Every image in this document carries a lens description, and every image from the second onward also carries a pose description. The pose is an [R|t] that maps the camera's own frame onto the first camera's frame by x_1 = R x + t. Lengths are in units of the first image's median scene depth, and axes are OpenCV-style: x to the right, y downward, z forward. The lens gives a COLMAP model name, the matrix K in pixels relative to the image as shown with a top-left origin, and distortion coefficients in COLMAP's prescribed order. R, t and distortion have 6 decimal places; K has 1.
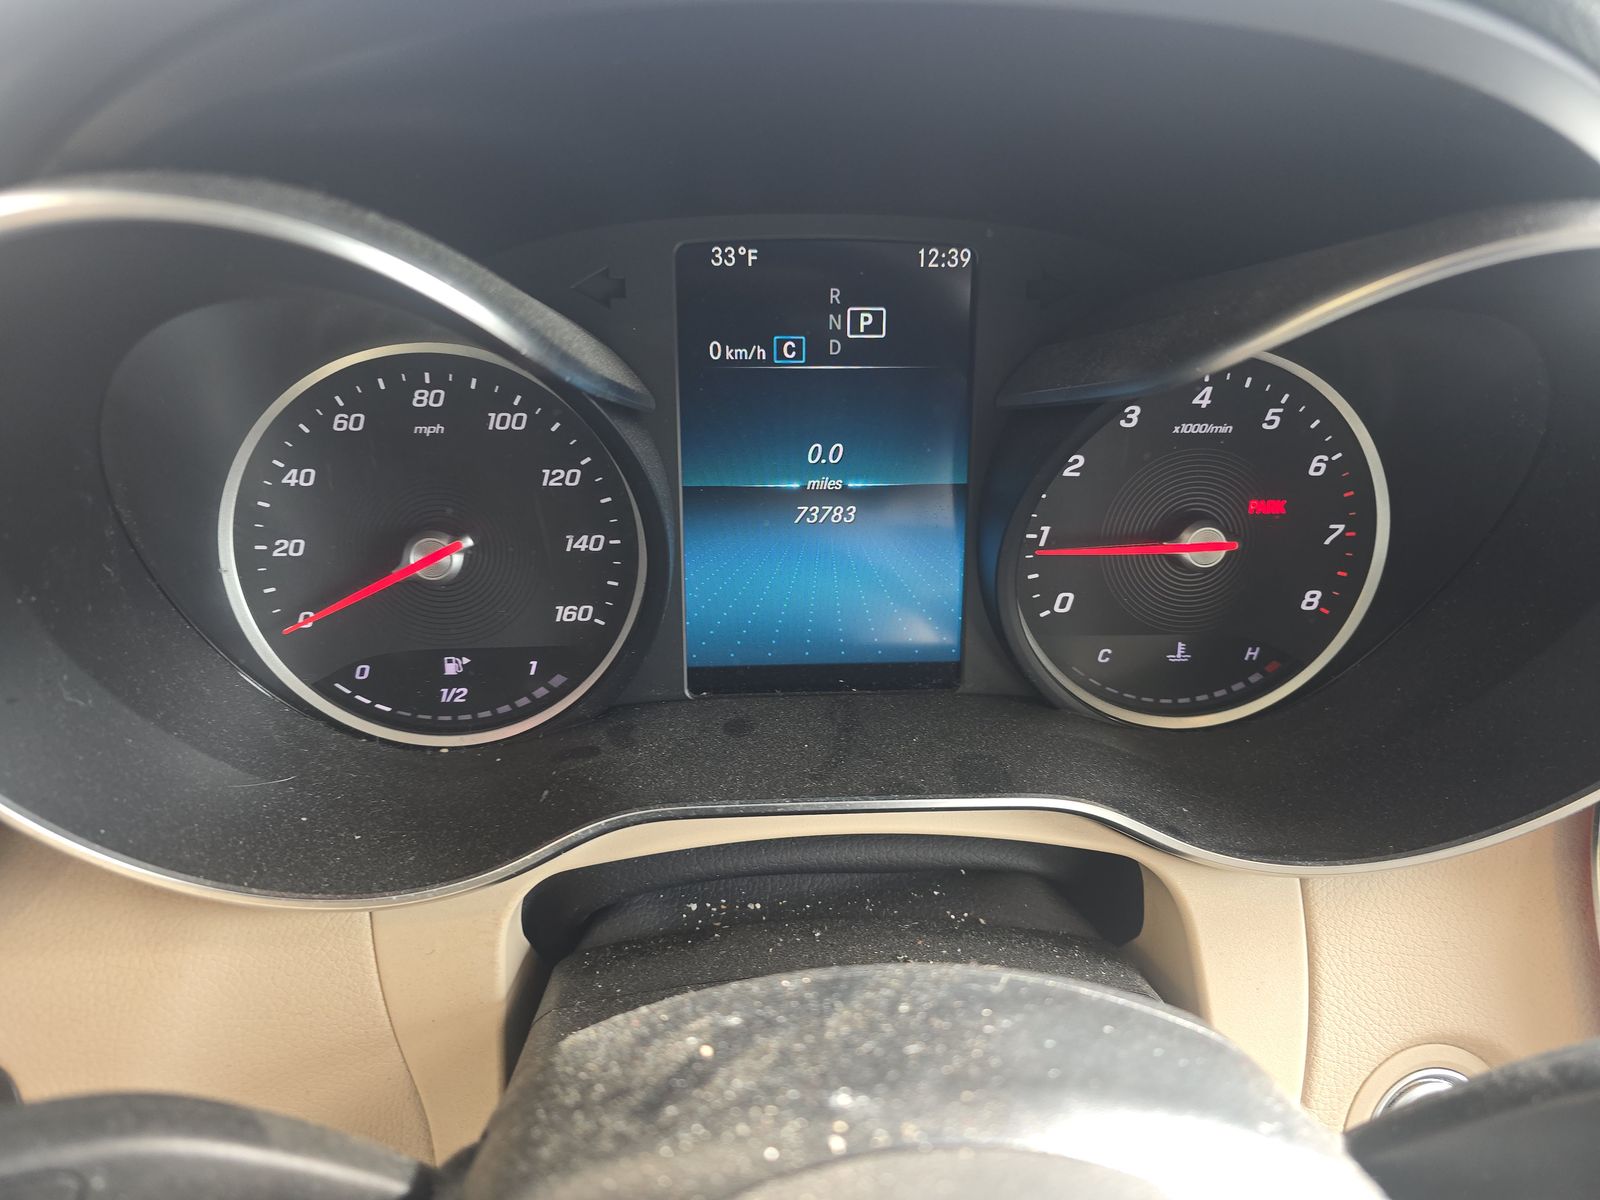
lens RADIAL K [[1049.0, 0, 746.5], [0, 1049.0, 614.7], [0, 0, 1]] dist [0.048424, -0.035978]
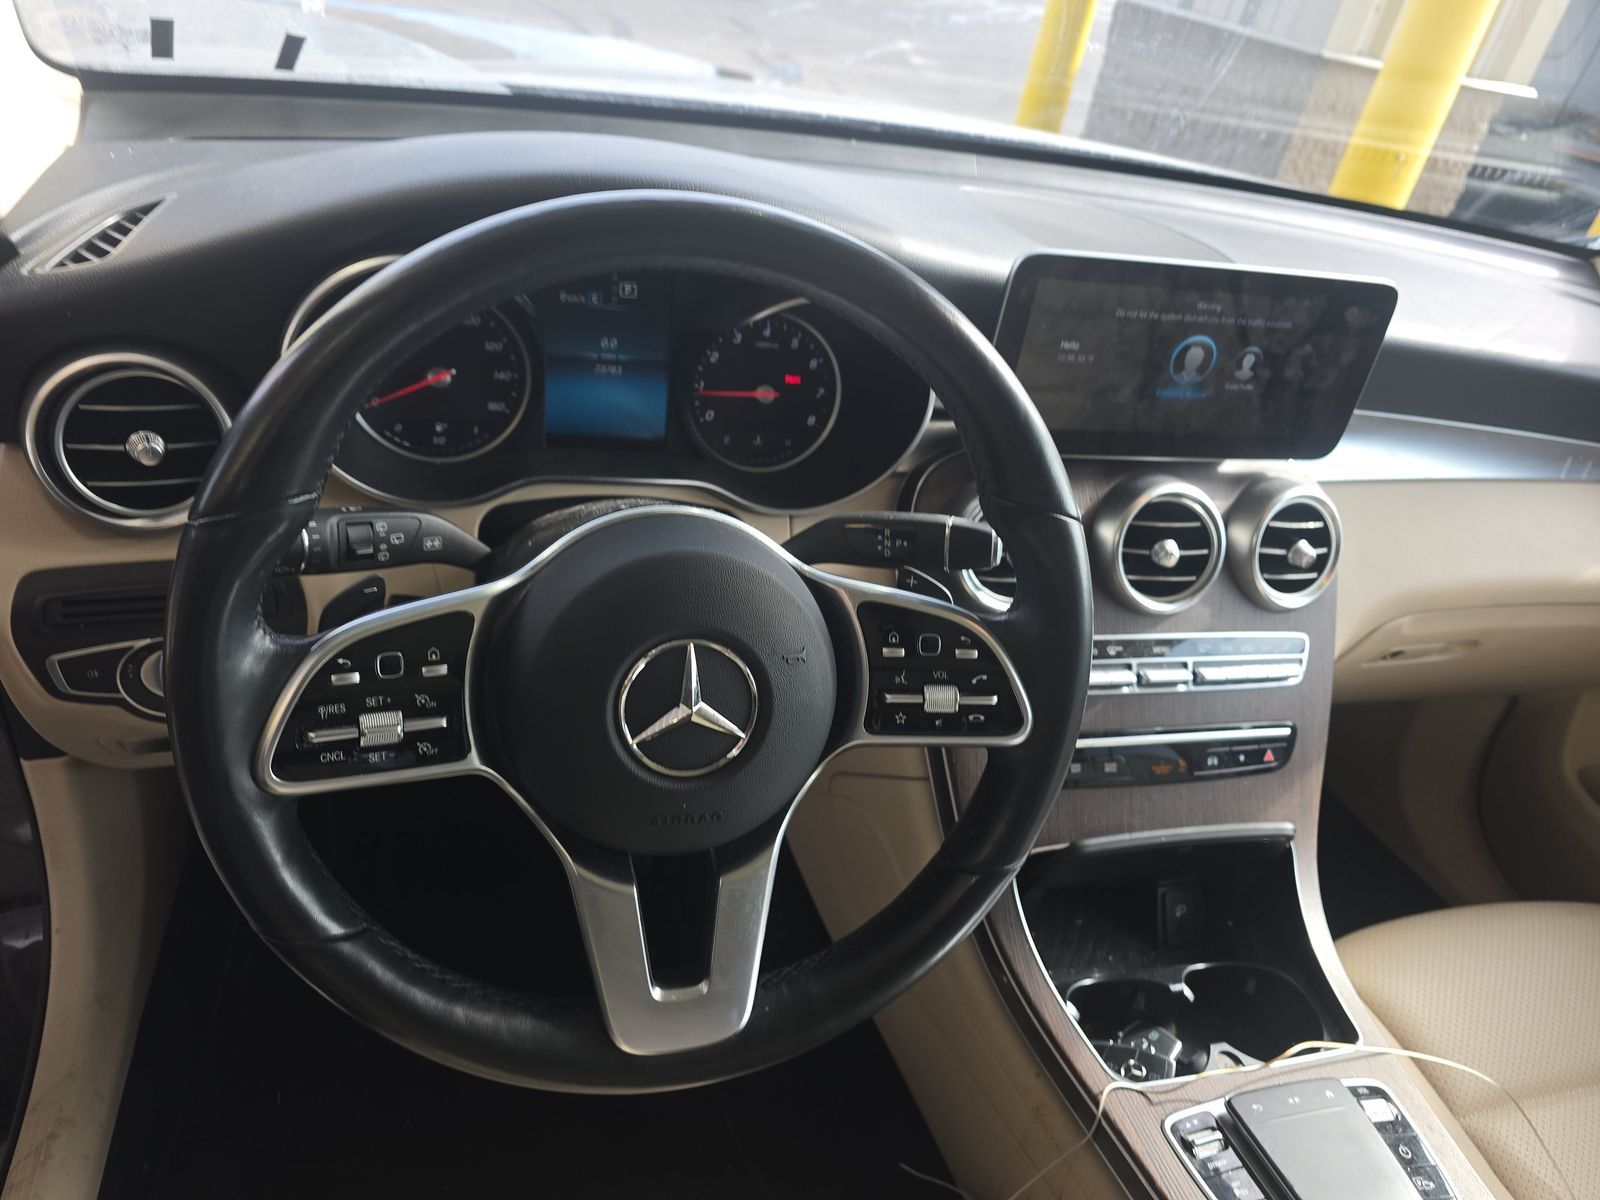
lens RADIAL K [[1049.0, 0, 759.0], [0, 1049.0, 563.7], [0, 0, 1]] dist [0.048424, -0.035978]
pose [[0.969150, 0.020215, 0.245640, -0.164227], [-0.042367, 0.995460, 0.085230, 0.118284], [-0.242802, -0.093008, 0.965607, -1.364104]]
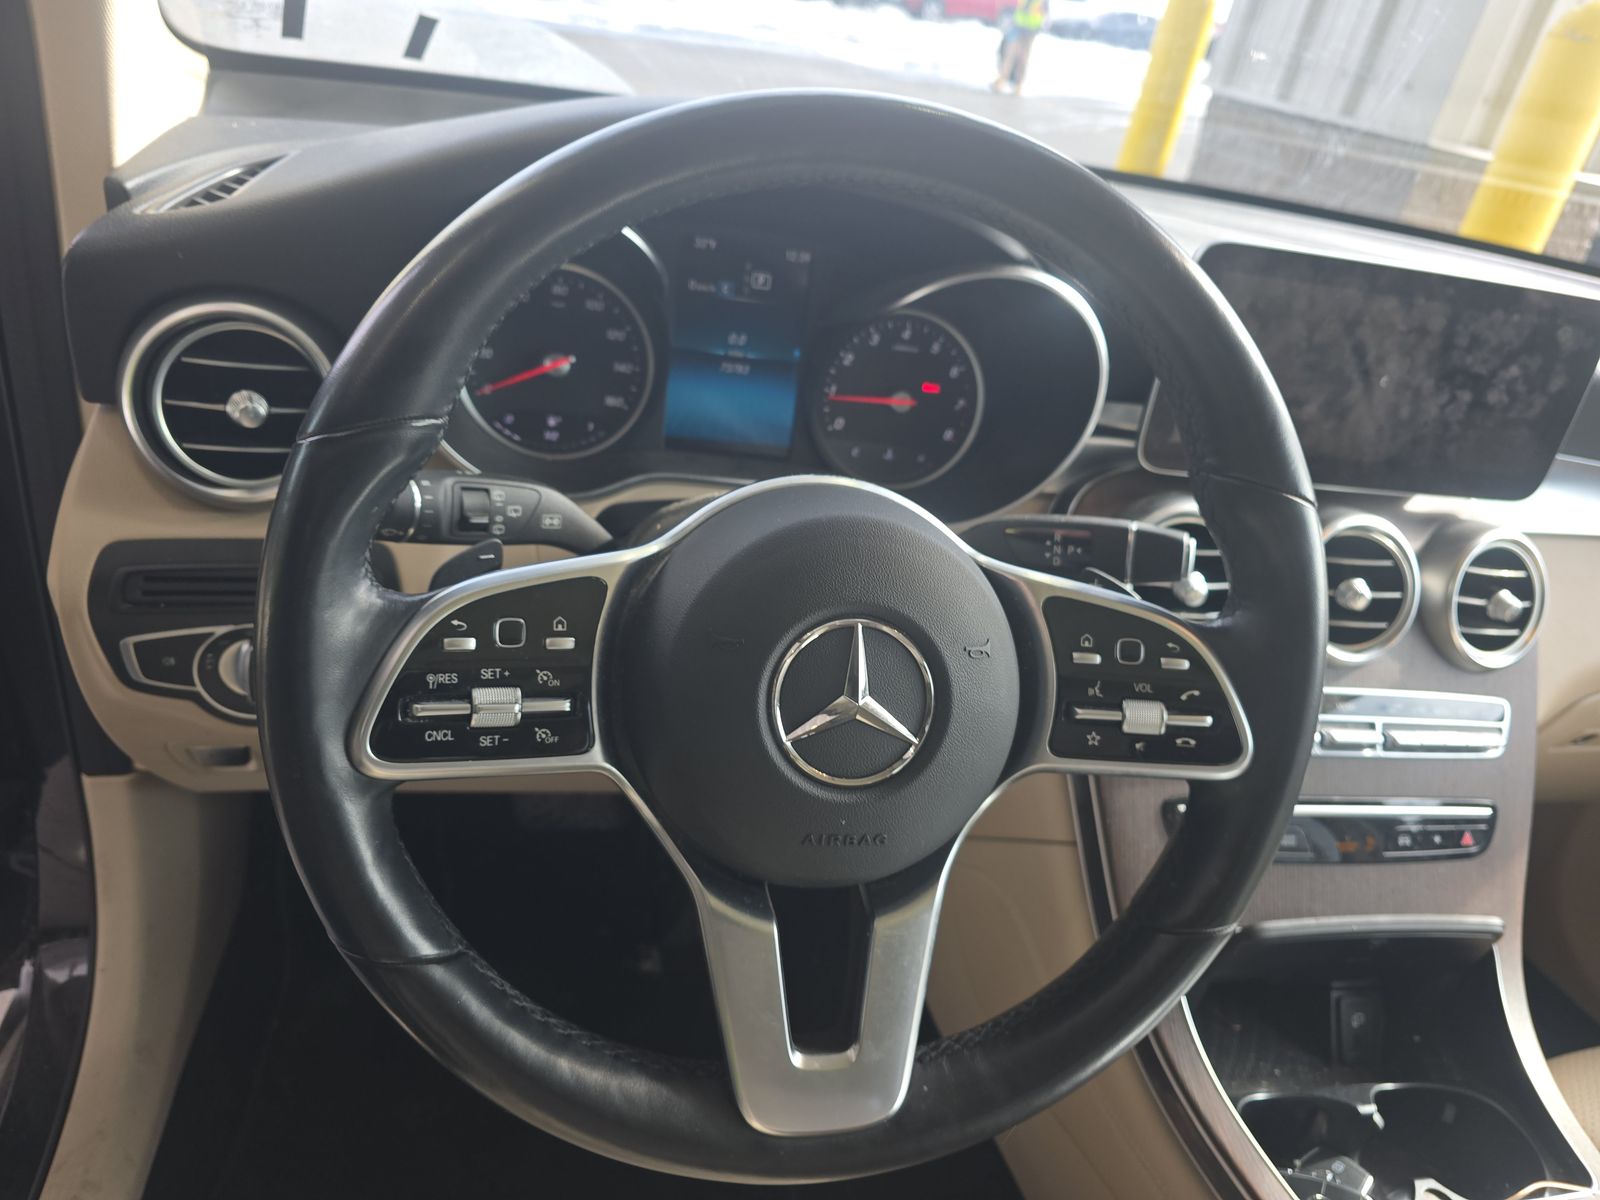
lens RADIAL K [[1049.0, 0, 759.1], [0, 1049.0, 567.1], [0, 0, 1]] dist [0.048424, -0.035978]
pose [[0.979104, 0.074471, 0.189234, -0.251240], [-0.075689, 0.997131, -0.000789, 0.306864], [-0.188749, -0.013551, 0.981932, -1.114901]]
